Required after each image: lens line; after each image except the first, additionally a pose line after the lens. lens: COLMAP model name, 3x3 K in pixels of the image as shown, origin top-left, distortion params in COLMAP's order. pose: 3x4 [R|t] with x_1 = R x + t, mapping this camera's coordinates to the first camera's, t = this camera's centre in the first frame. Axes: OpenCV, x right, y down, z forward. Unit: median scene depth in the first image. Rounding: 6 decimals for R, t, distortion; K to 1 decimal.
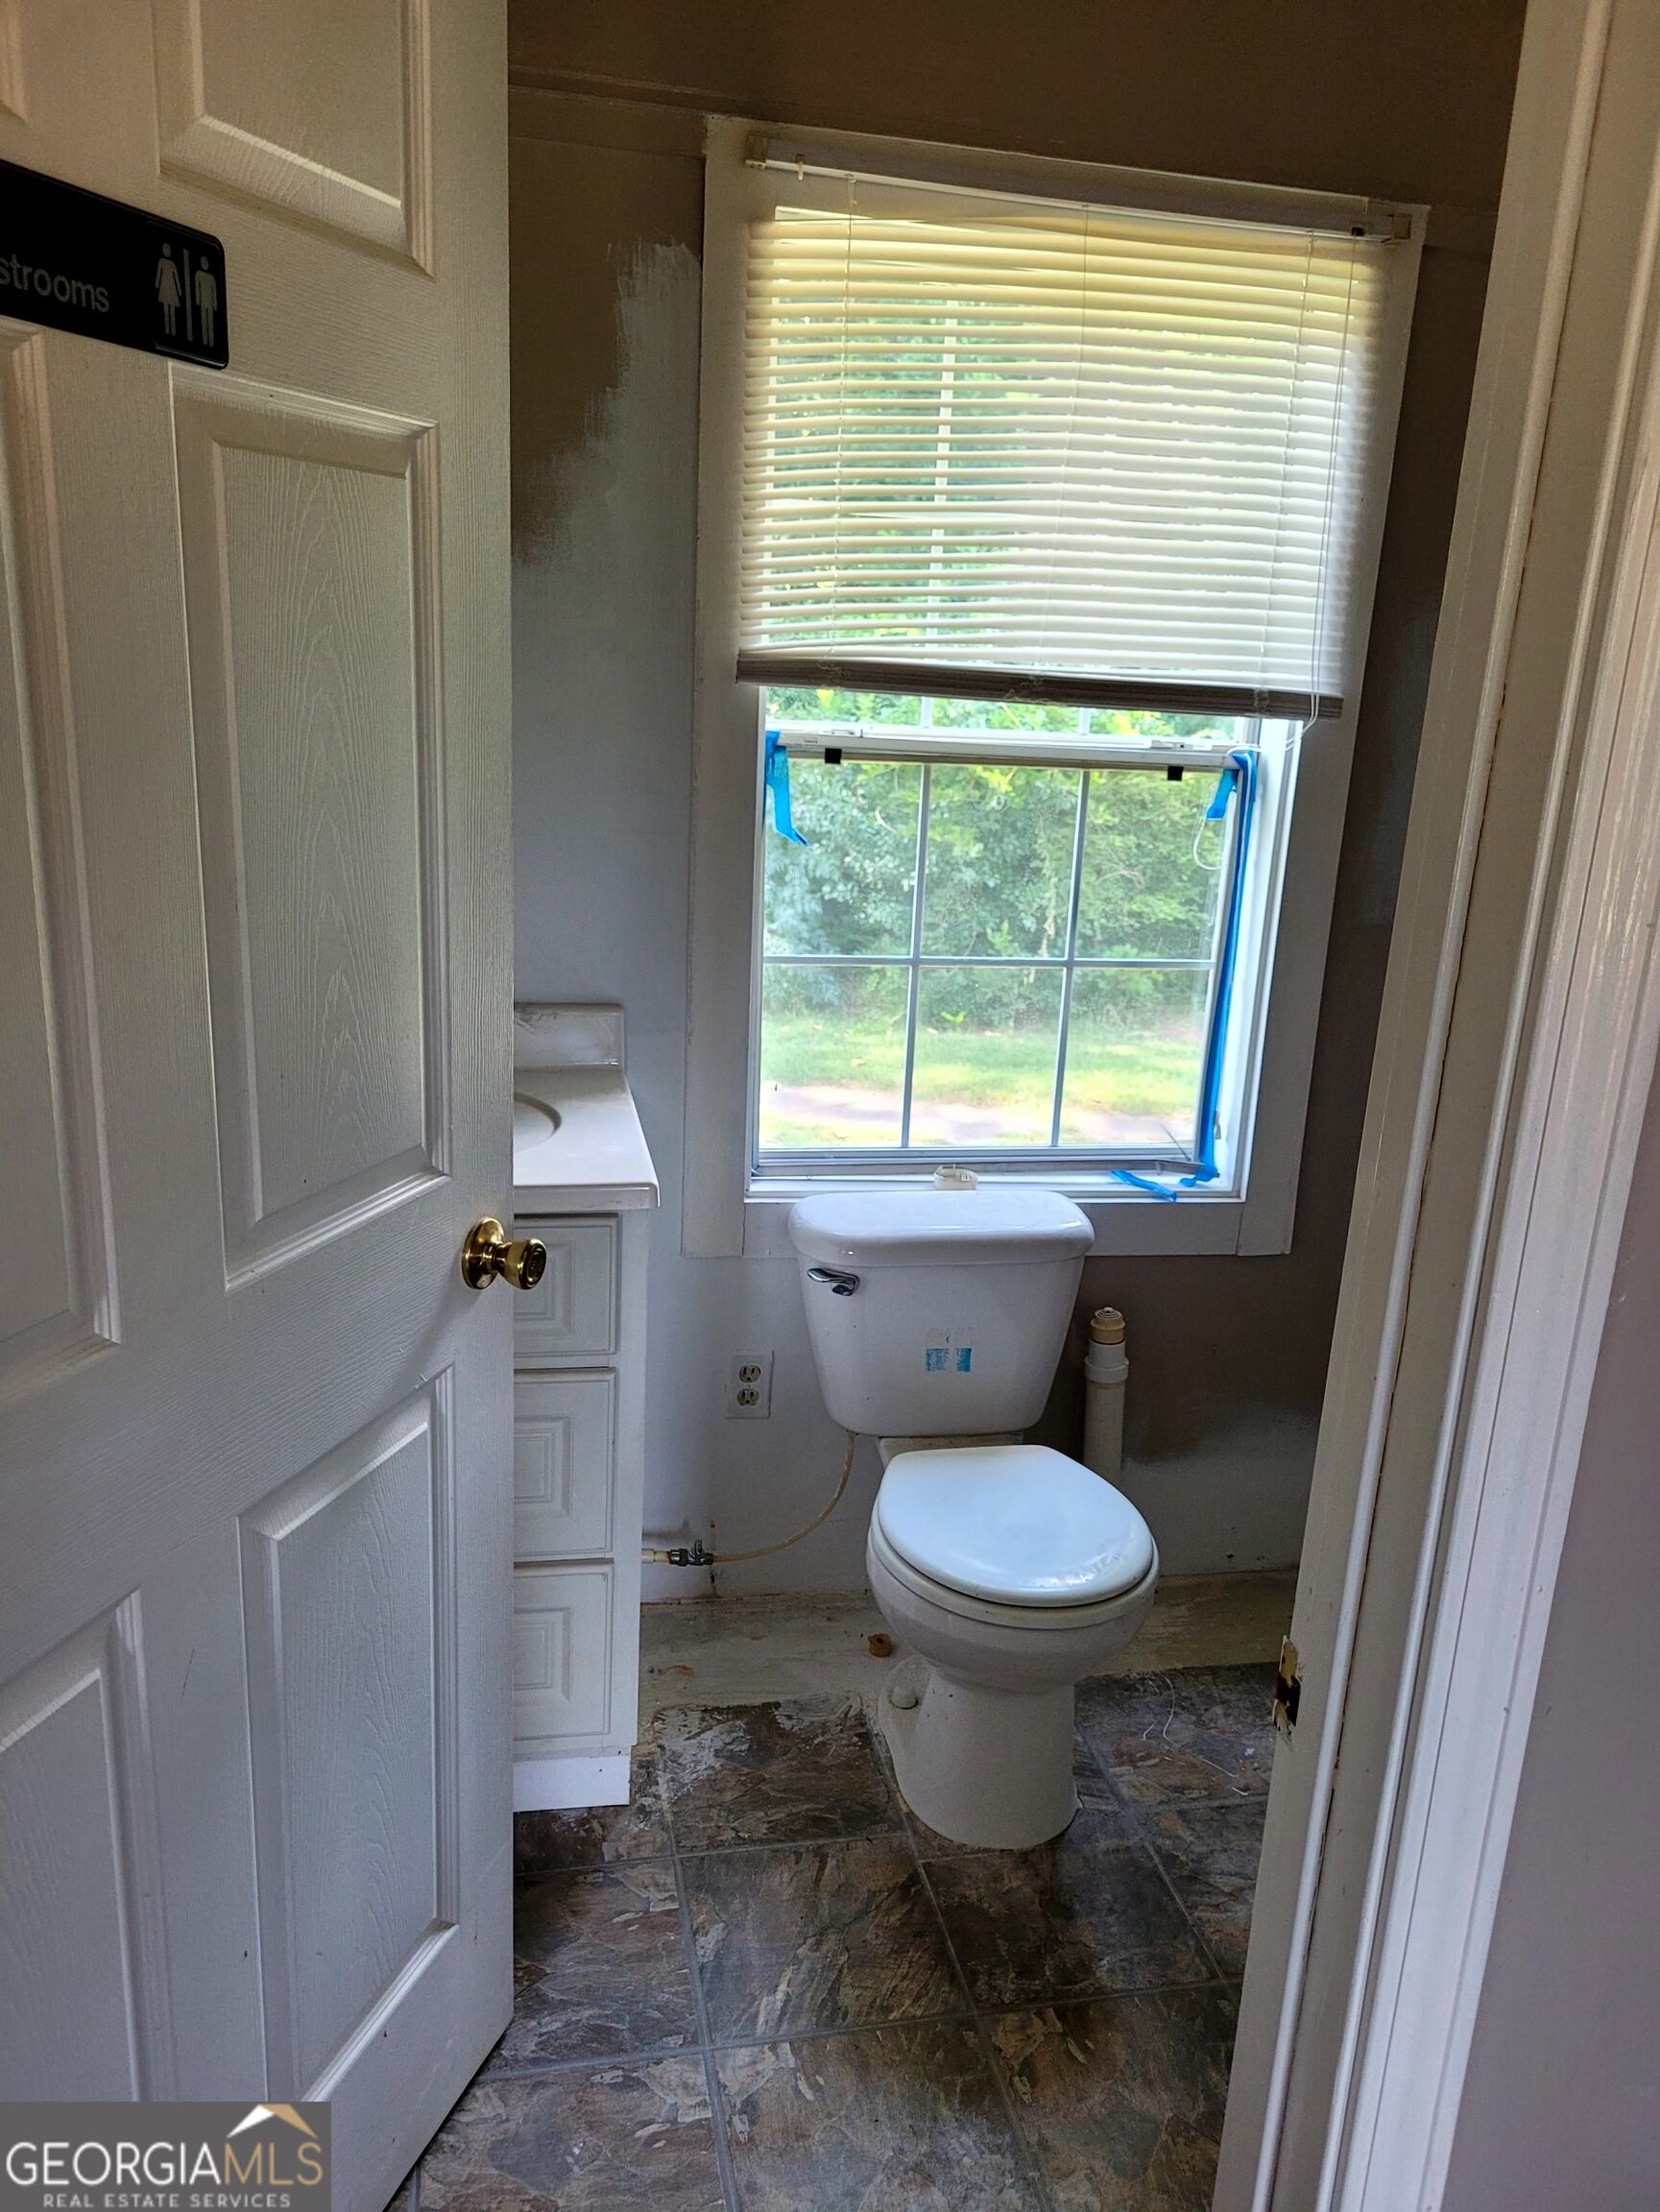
lens RADIAL K [[1658.6, 0, 831.6], [0, 1658.6, 1114.6], [0, 0, 1]] dist [0.047703, -0.036191]
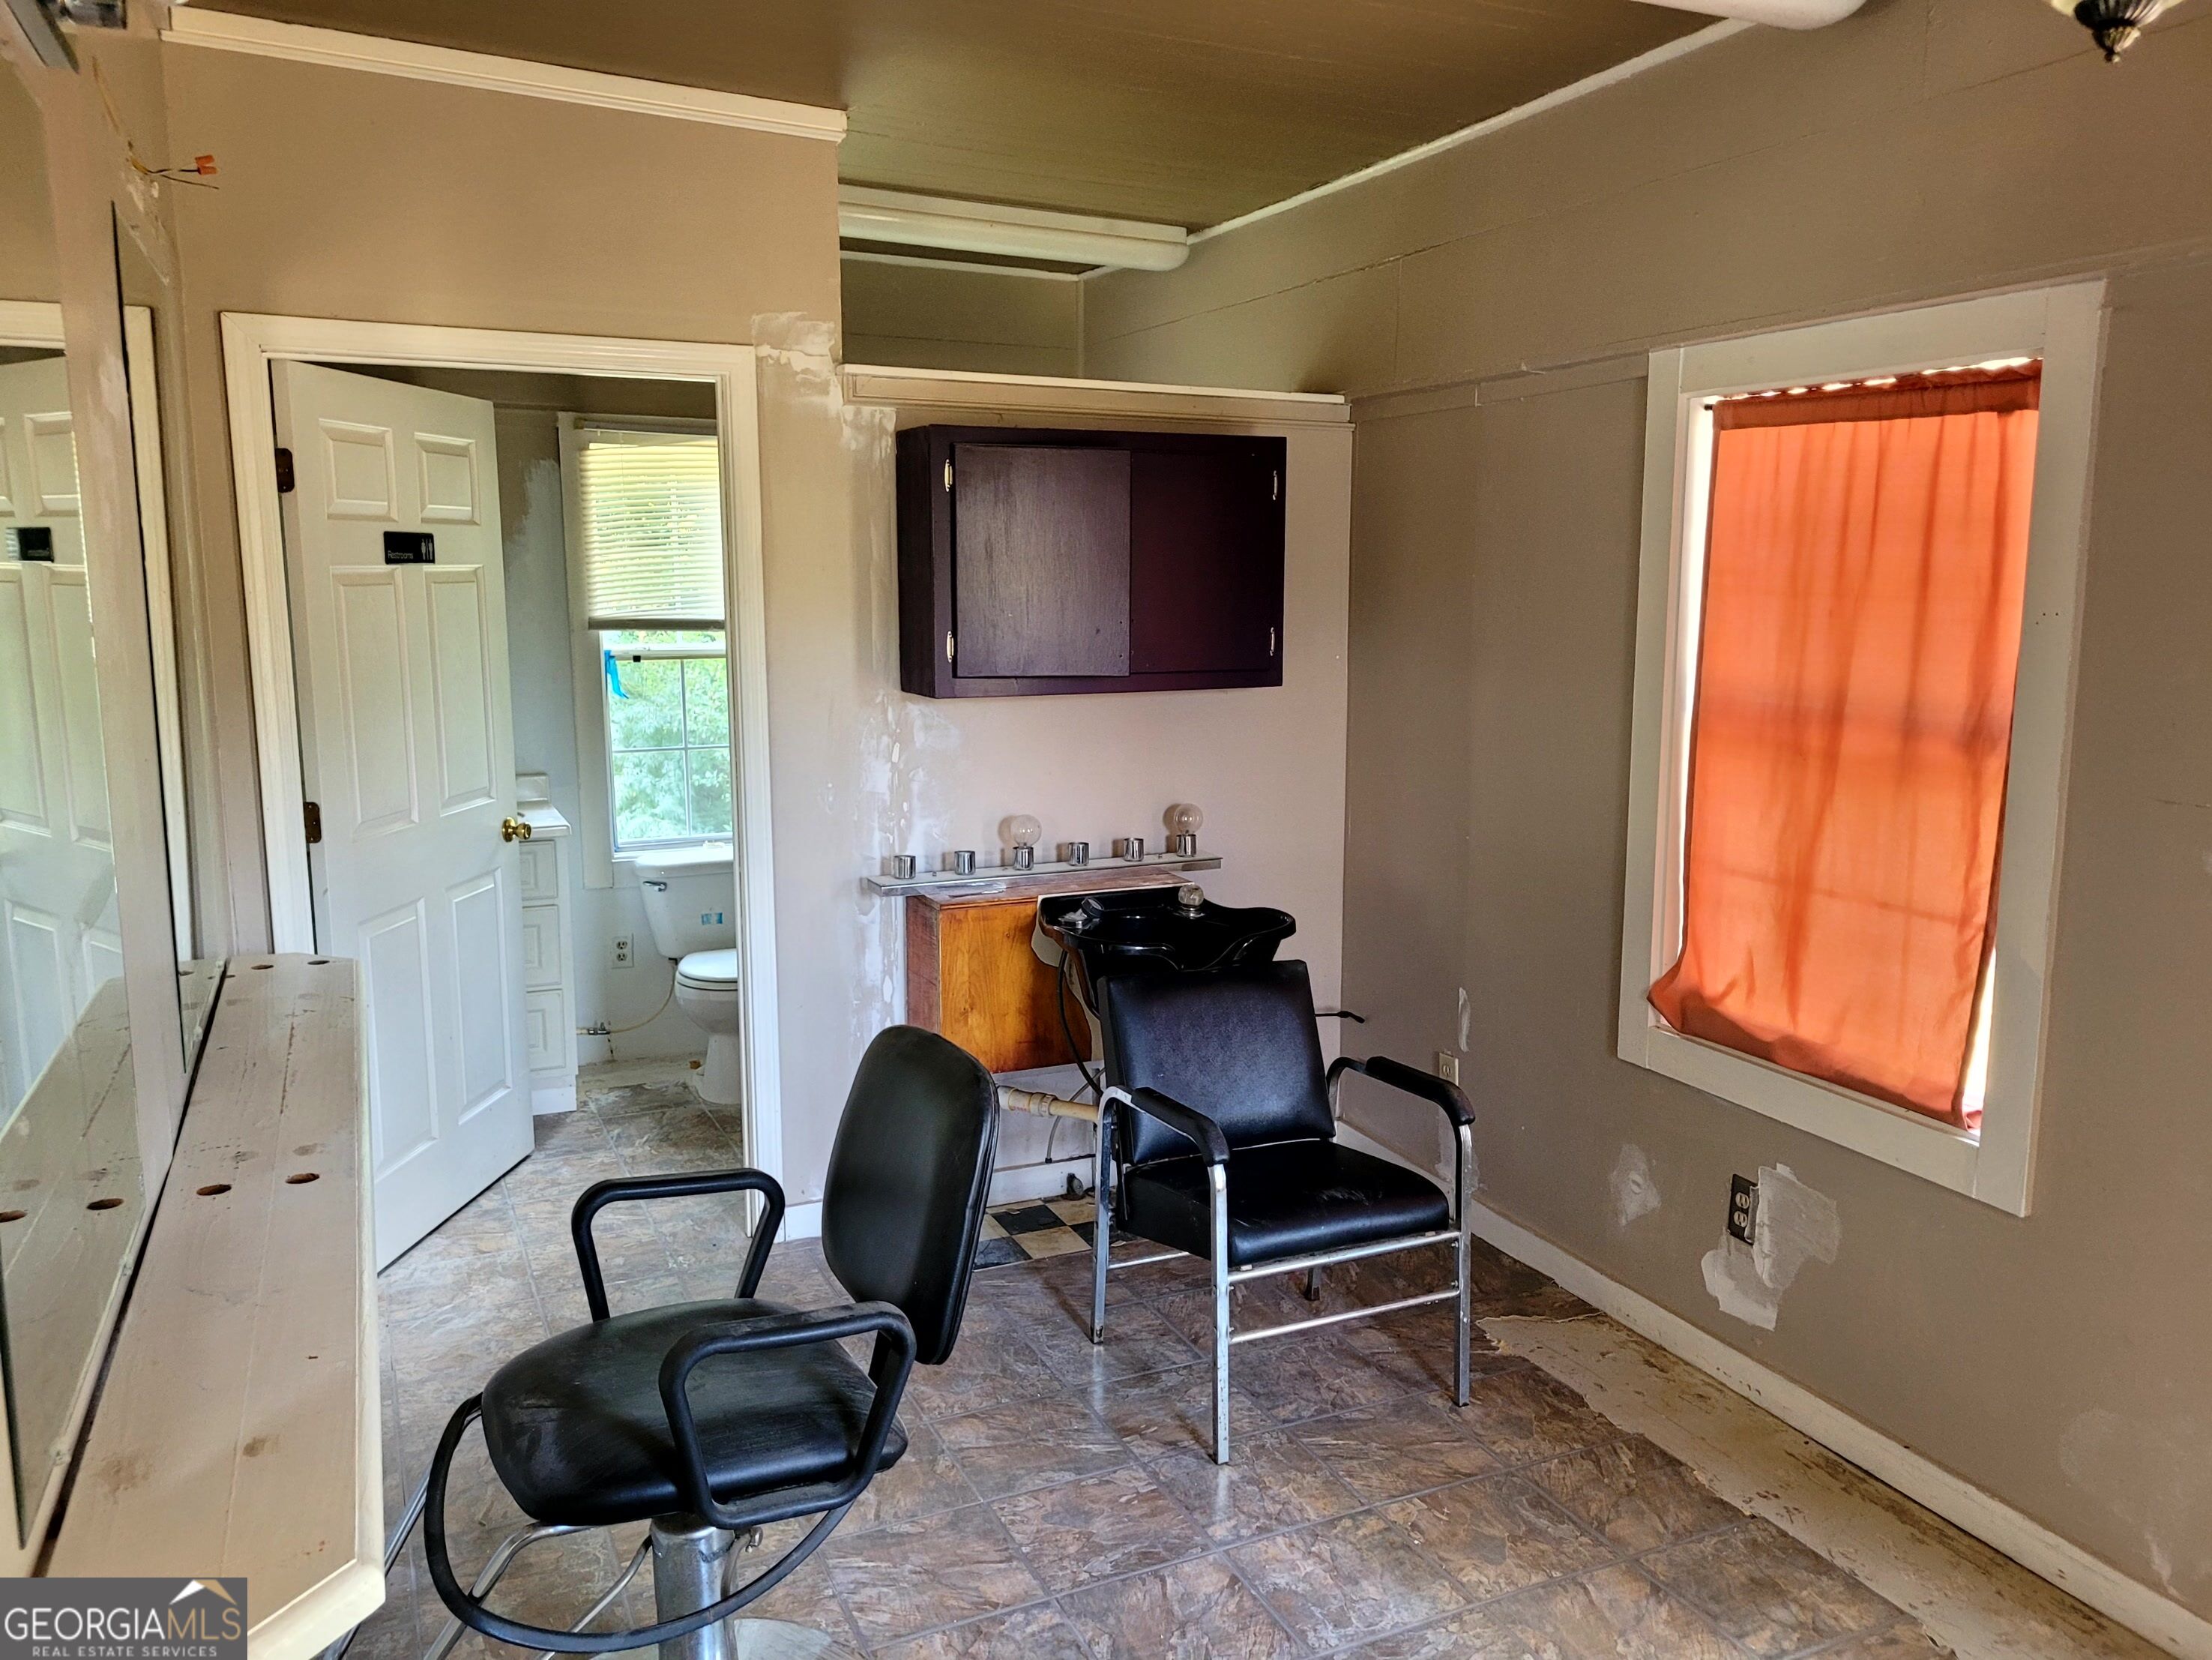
lens RADIAL K [[1677.0, 0, 1140.0], [0, 1677.0, 826.9], [0, 0, 1]] dist [0.047472, -0.044094]
pose [[0.968874, -0.083259, 0.233132, 0.115219], [0.109612, 0.988681, -0.102449, 0.332286], [-0.221963, 0.124814, 0.967034, -1.391459]]
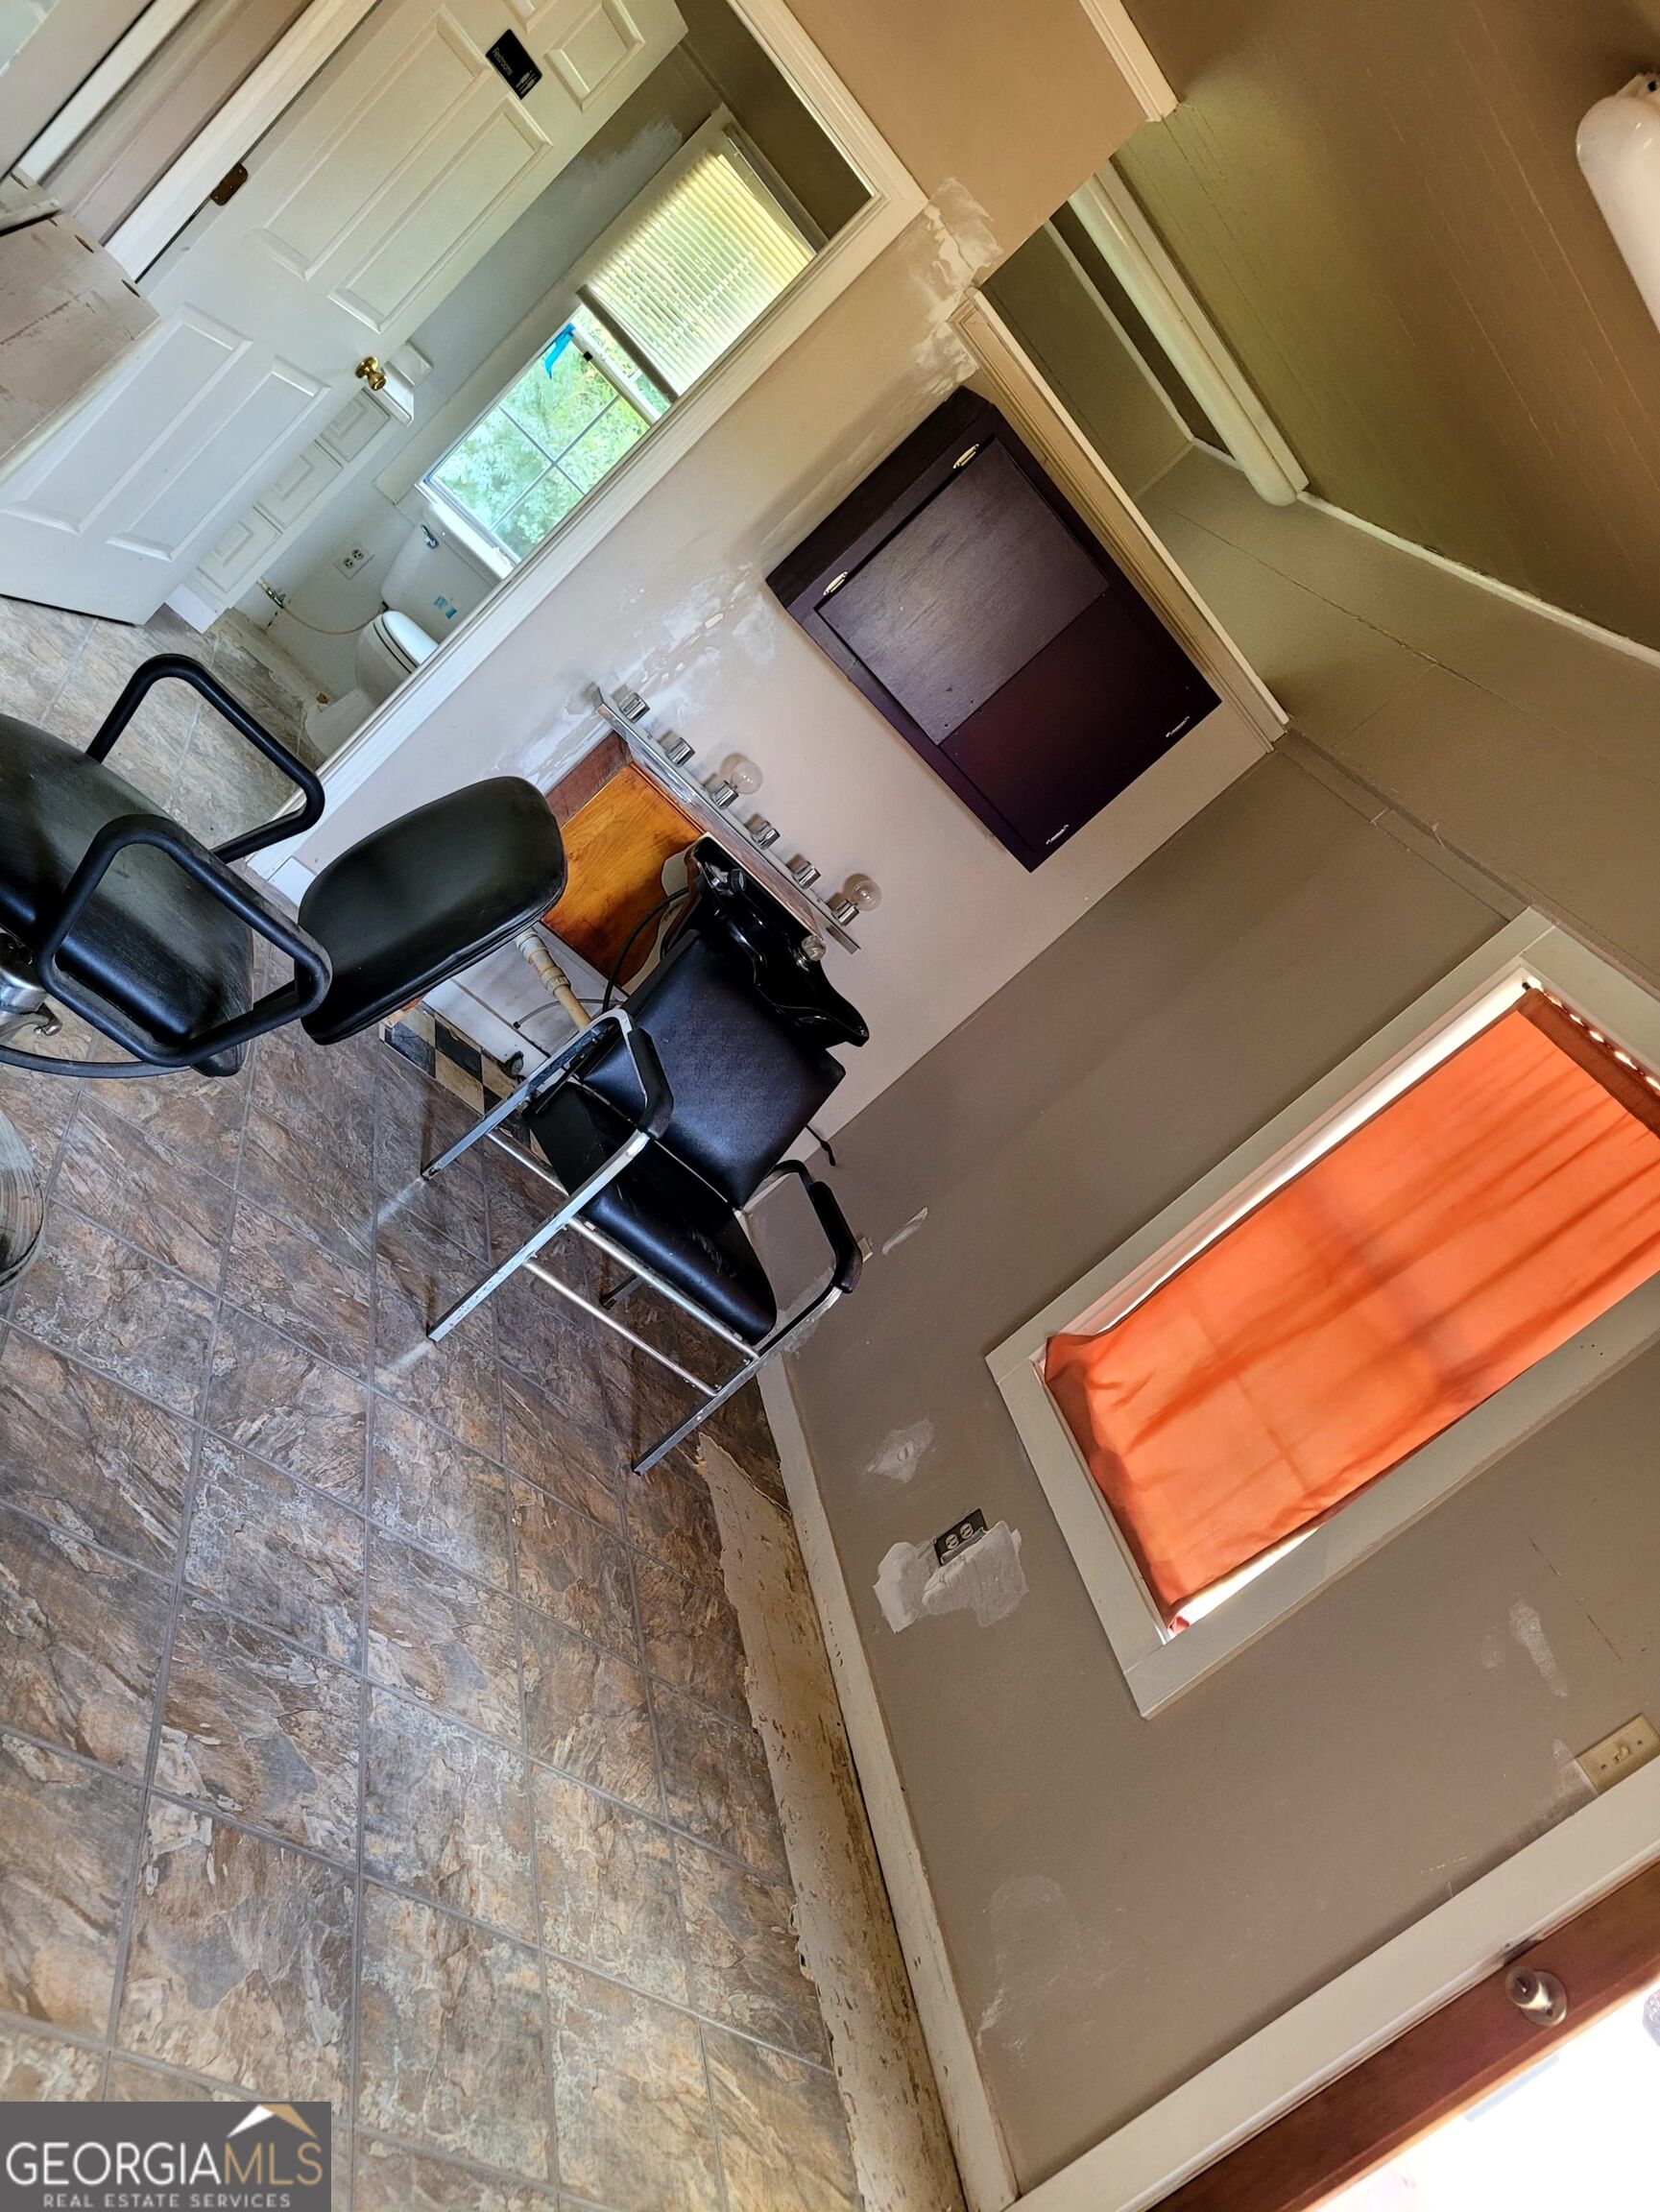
lens RADIAL K [[1676.8, 0, 859.3], [0, 1676.8, 1104.0], [0, 0, 1]] dist [0.047472, -0.044094]
pose [[0.707114, 0.622952, 0.334546, 0.123659], [-0.649048, 0.759560, -0.042501, 0.394115], [-0.280584, -0.187083, 0.941421, -1.374148]]
